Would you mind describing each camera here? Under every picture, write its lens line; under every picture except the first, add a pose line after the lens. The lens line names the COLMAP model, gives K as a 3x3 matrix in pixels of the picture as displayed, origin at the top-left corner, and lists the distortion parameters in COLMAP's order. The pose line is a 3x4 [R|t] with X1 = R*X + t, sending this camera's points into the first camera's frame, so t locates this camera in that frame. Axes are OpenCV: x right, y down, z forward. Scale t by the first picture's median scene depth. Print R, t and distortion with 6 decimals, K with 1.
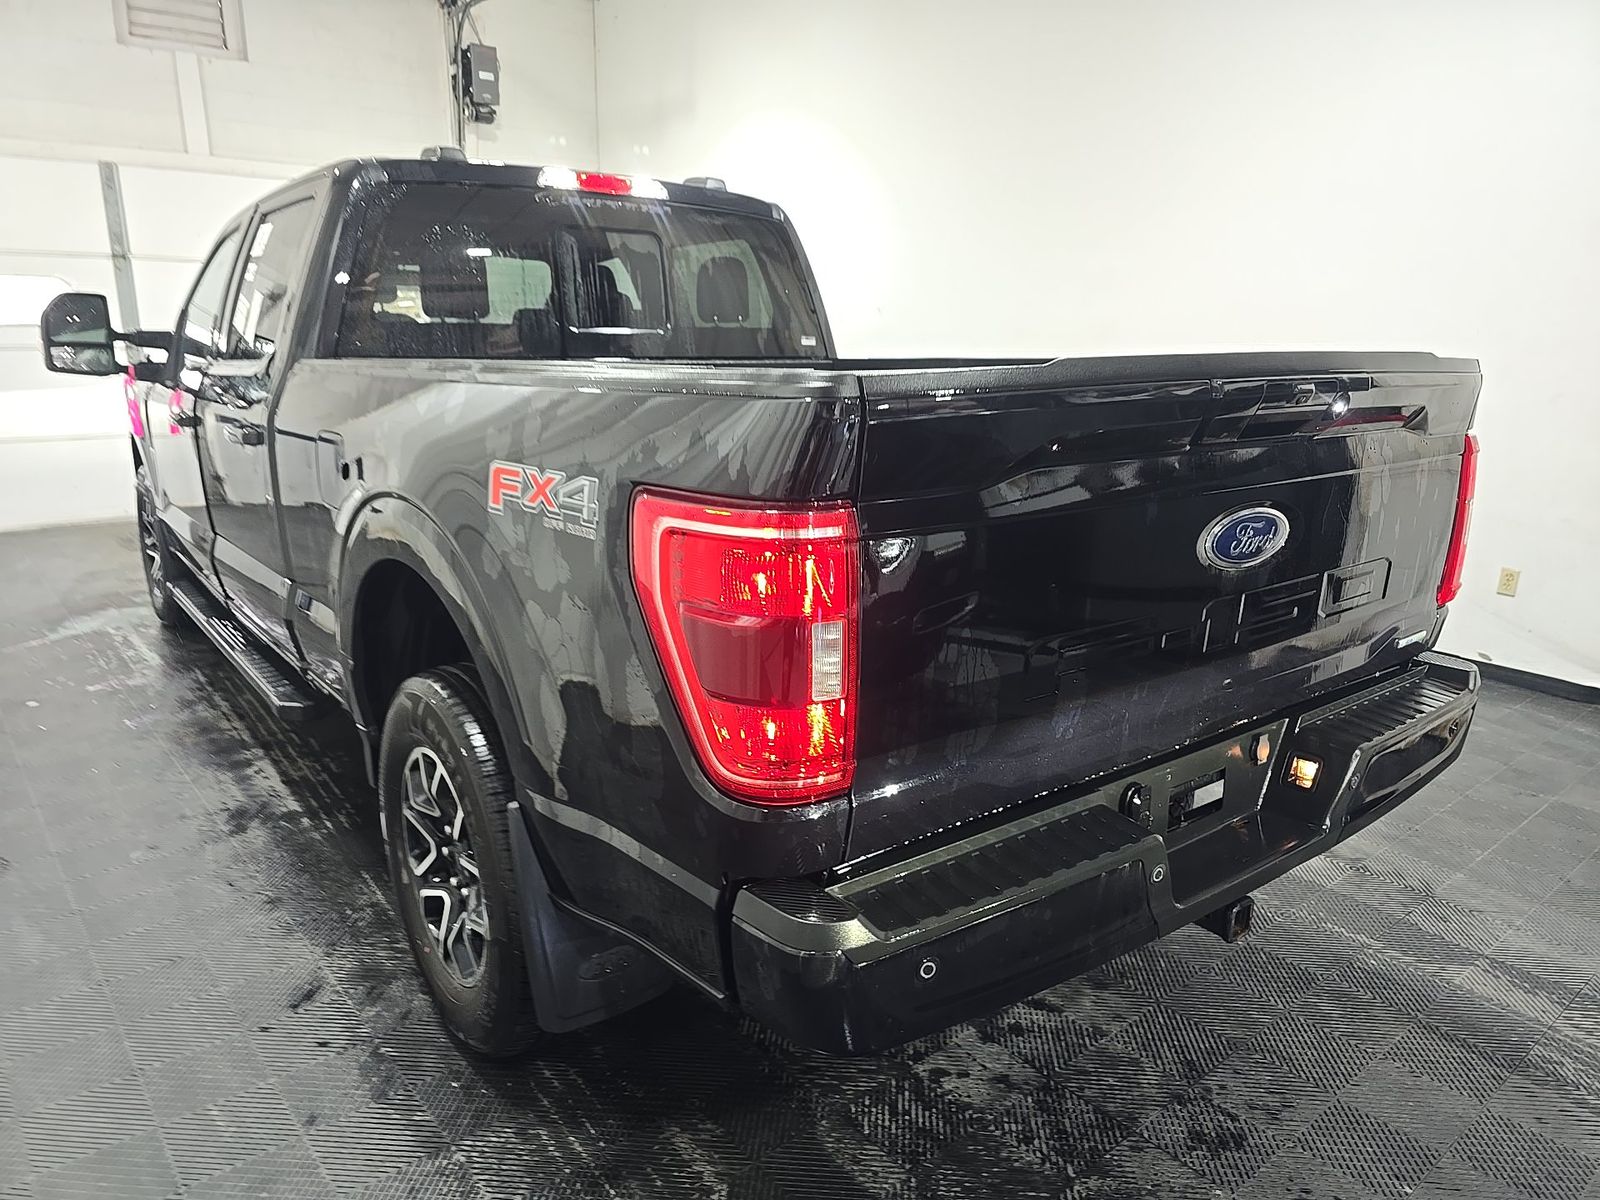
lens RADIAL K [[1084.7, 0, 800.0], [0, 1084.7, 600.0], [0, 0, 1]] dist [-0.001283, -0.002751]
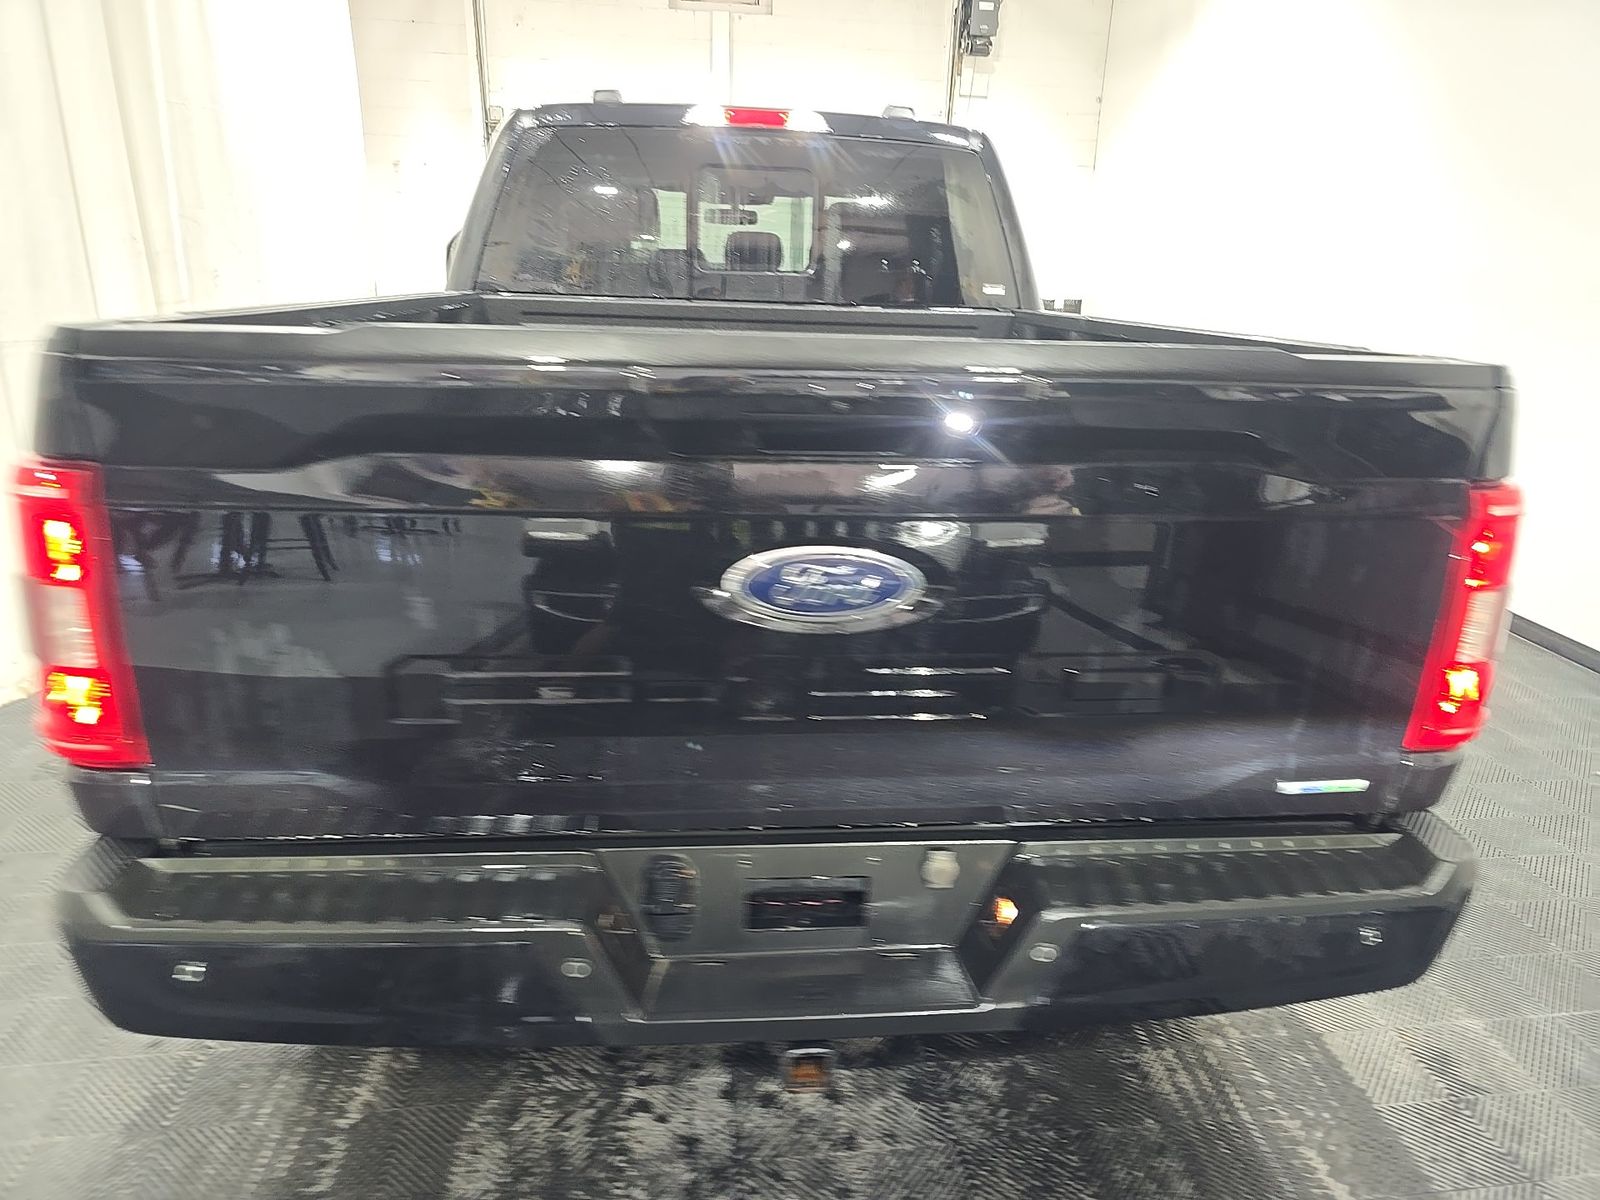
lens RADIAL K [[1061.9, 0, 800.0], [0, 1061.9, 600.0], [0, 0, 1]] dist [0.000306, -0.000904]
pose [[0.848976, 0.178625, -0.497327, 0.414959], [-0.147881, 0.983842, 0.100921, -0.064011], [0.507318, -0.012134, 0.861673, 0.203923]]
